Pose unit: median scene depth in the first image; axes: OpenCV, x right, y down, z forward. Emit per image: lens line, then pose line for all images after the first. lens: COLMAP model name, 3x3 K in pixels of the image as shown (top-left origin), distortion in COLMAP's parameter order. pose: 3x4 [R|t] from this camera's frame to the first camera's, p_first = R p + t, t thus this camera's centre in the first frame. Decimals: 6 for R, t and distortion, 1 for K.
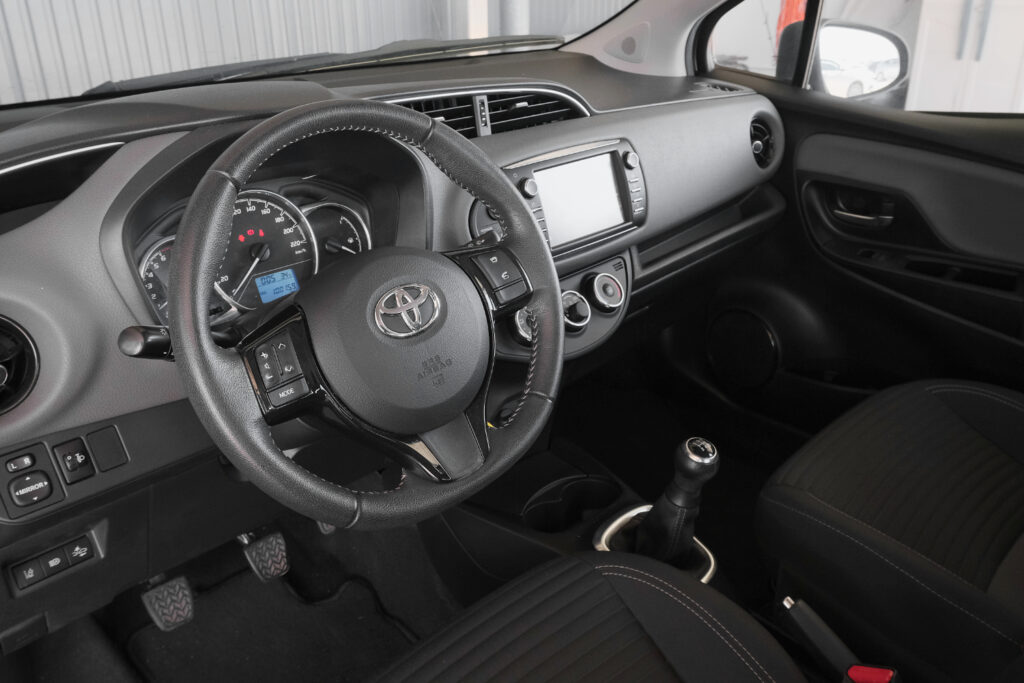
lens RADIAL K [[834.6, 0, 513.9], [0, 834.6, 339.4], [0, 0, 1]] dist [0.009355, -0.002027]
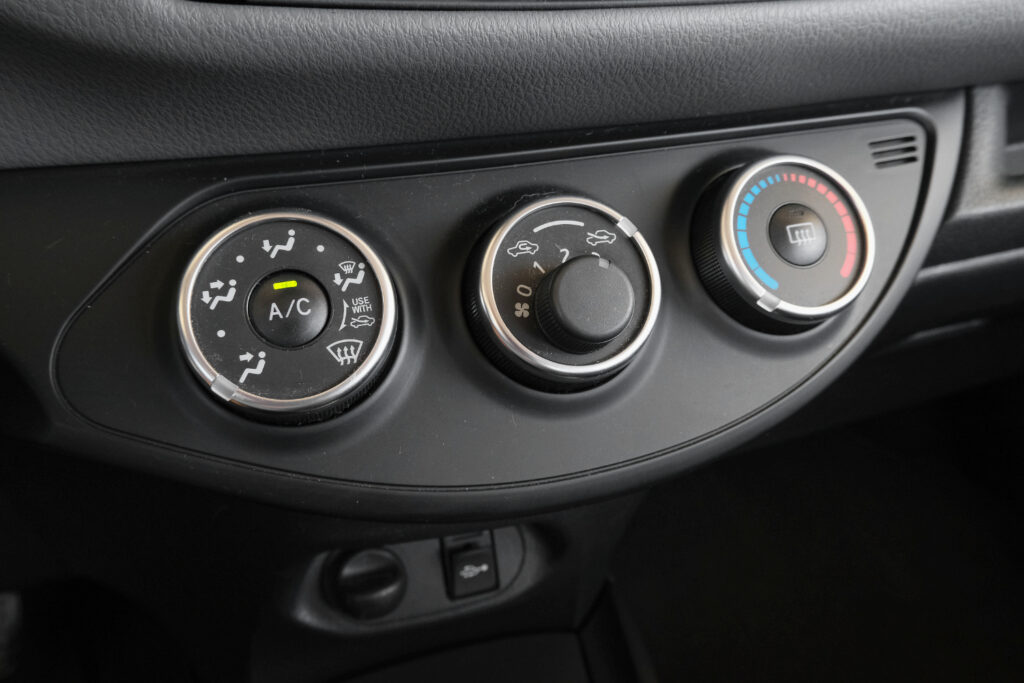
lens RADIAL K [[745.8, 0, 513.7], [0, 745.8, 322.1], [0, 0, 1]] dist [0.005347, 0.003402]
pose [[0.891533, 0.237212, -0.385874, 0.127470], [-0.201500, 0.970668, 0.131157, -0.047129], [0.405667, -0.039177, 0.913181, 0.785721]]
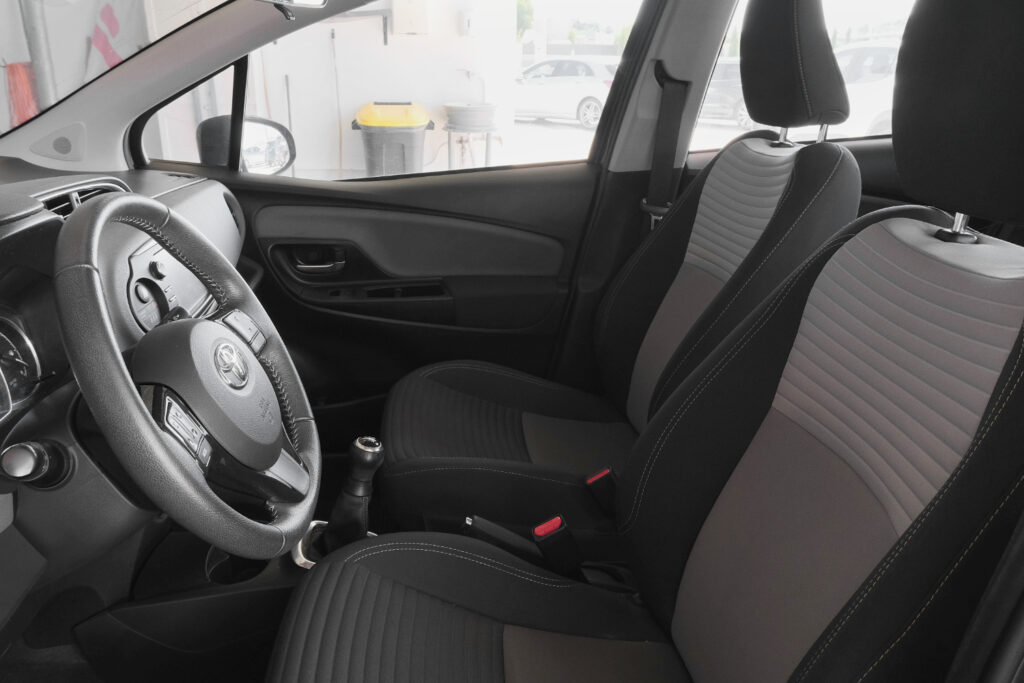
lens RADIAL K [[834.6, 0, 513.9], [0, 834.6, 339.4], [0, 0, 1]] dist [0.009355, -0.002027]
pose [[0.625377, -0.226987, 0.746579, -0.457092], [0.308191, 0.950822, 0.030926, 0.010460], [-0.716884, 0.210749, 0.664577, -0.017381]]
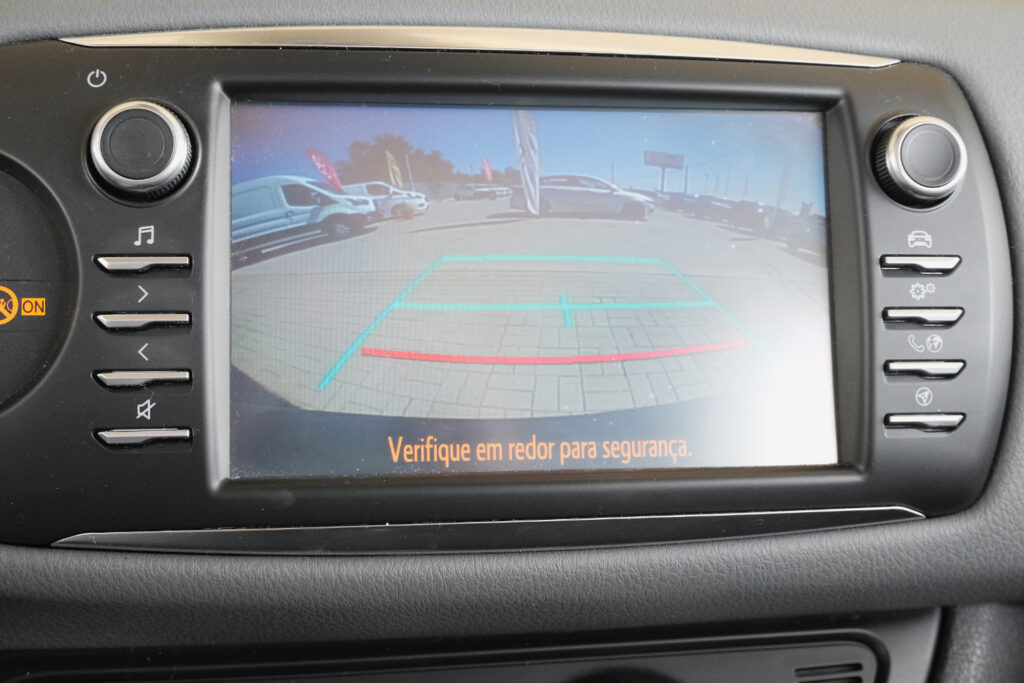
lens RADIAL K [[1274.8, 0, 514.2], [0, 1274.8, 314.0], [0, 0, 1]] dist [0.022552, 0.015943]
pose [[0.801087, 0.163093, -0.575900, 0.237881], [-0.286172, 0.949428, -0.129195, -0.115644], [0.525705, 0.268303, 0.807247, 0.717745]]
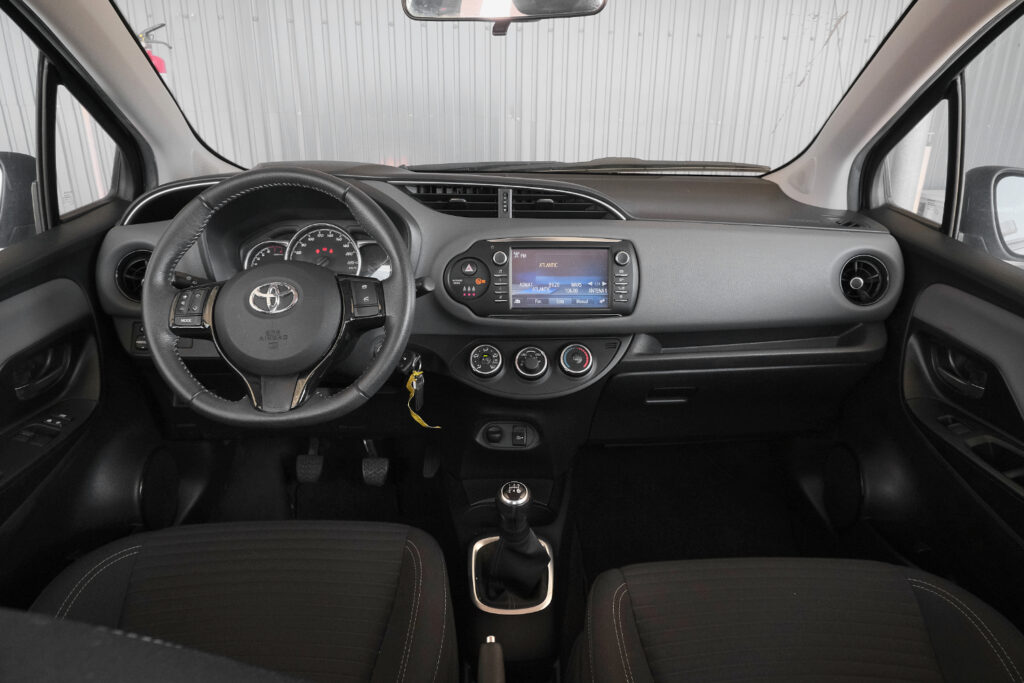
lens RADIAL K [[648.2, 0, 512.0], [0, 648.2, 341.5], [0, 0, 1]] dist [-0.001121, 0.002194]
pose [[0.722522, 0.249499, -0.644757, 0.639125], [-0.303479, 0.952413, 0.028470, -0.080930], [0.621178, 0.175100, 0.763857, 0.225343]]
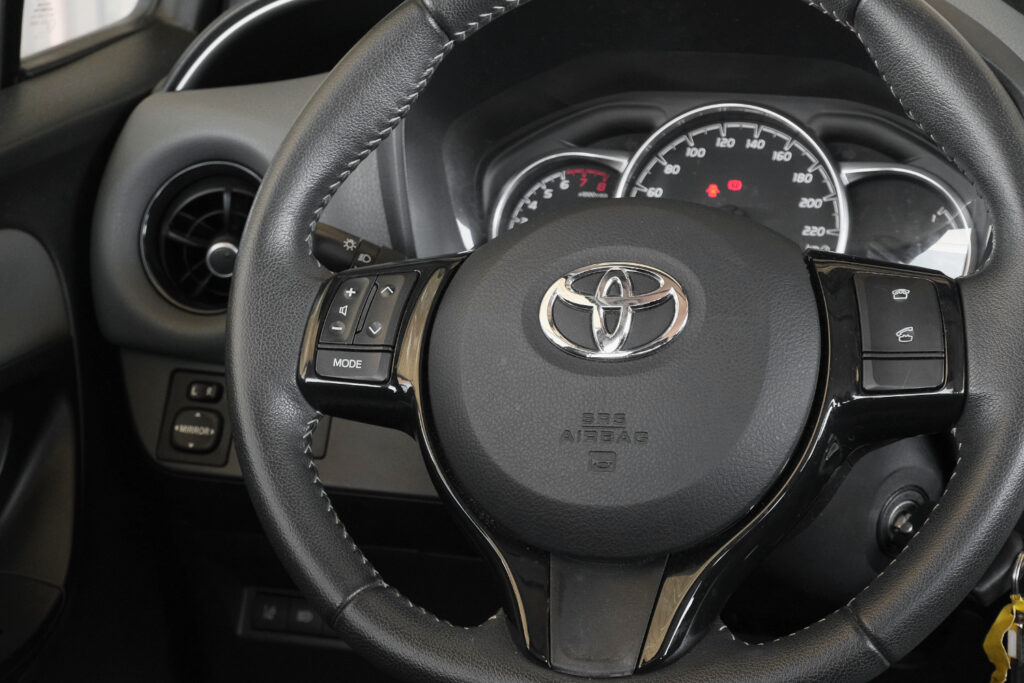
lens RADIAL K [[2016.7, 0, 511.4], [0, 2016.7, 319.2], [0, 0, 1]] dist [-0.048517, 0.040601]
pose [[0.477450, 0.212190, -0.852653, 0.551139], [-0.371409, 0.928184, 0.023013, -0.021969], [0.796302, 0.305695, 0.521971, 0.204155]]
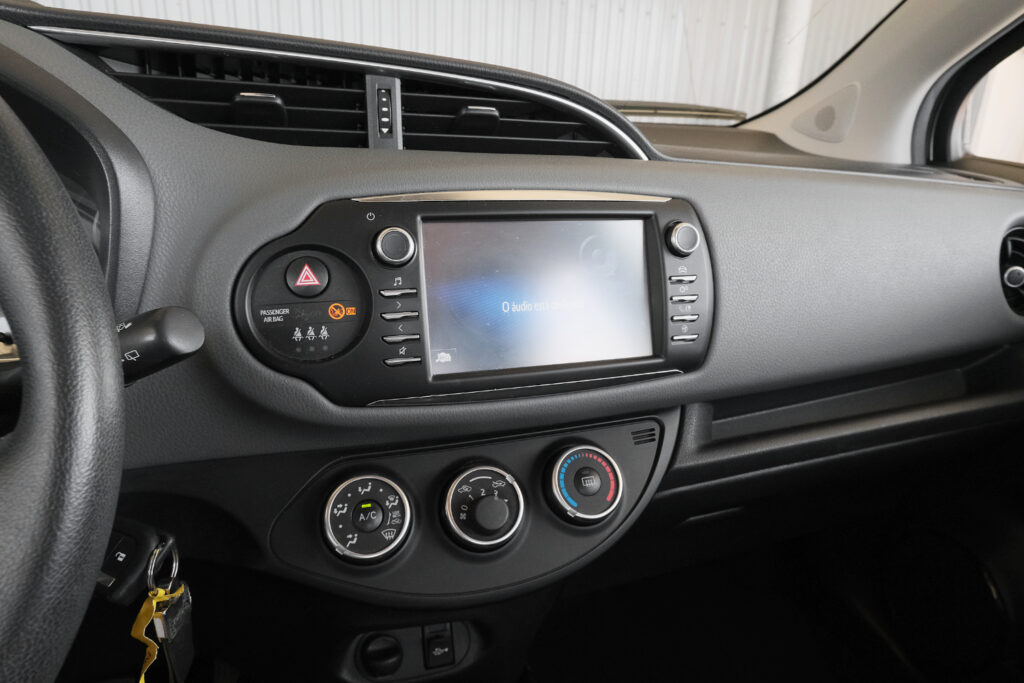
lens RADIAL K [[644.9, 0, 518.4], [0, 644.9, 334.6], [0, 0, 1]] dist [-0.002827, -0.000291]
pose [[0.898725, 0.180954, -0.399436, 0.214790], [-0.228877, 0.970539, -0.075292, -0.105997], [0.374044, 0.159089, 0.913664, 0.611963]]
